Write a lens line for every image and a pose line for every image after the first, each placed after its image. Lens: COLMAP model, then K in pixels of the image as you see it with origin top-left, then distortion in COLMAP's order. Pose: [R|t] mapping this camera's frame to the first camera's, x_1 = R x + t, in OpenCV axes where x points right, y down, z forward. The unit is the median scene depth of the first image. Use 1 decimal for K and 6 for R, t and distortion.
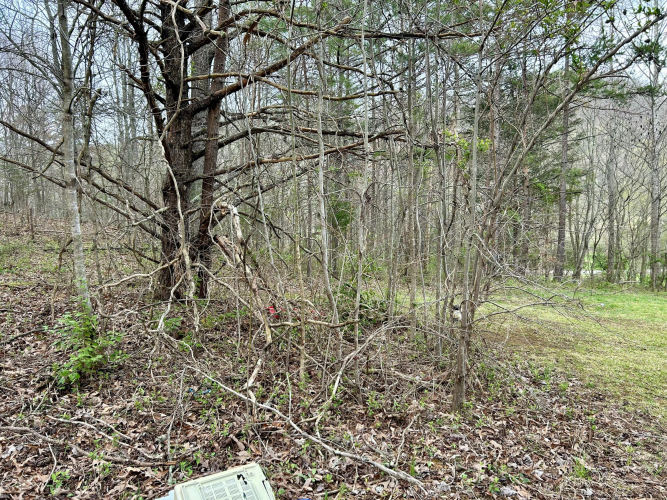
lens RADIAL K [[500.9, 0, 338.9], [0, 500.9, 252.4], [0, 0, 1]] dist [0.058836, -0.061513]
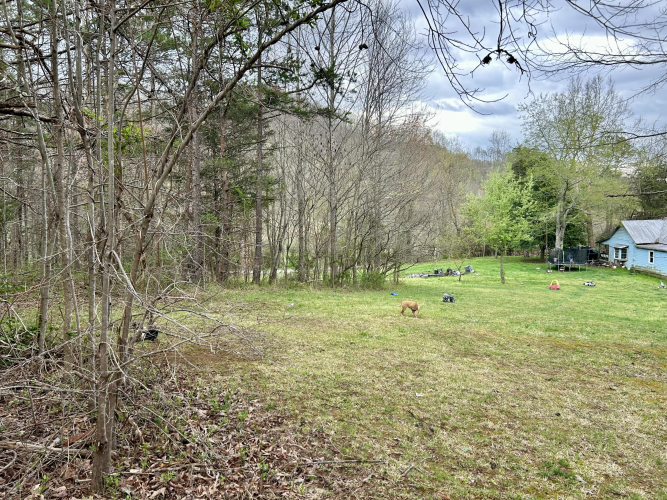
lens RADIAL K [[500.9, 0, 333.1], [0, 500.9, 249.3], [0, 0, 1]] dist [0.058836, -0.061513]
pose [[0.850440, -0.005524, 0.526043, 0.093600], [0.010268, 0.999929, -0.006098, -0.019076], [-0.525972, 0.010587, 0.850436, 0.128353]]
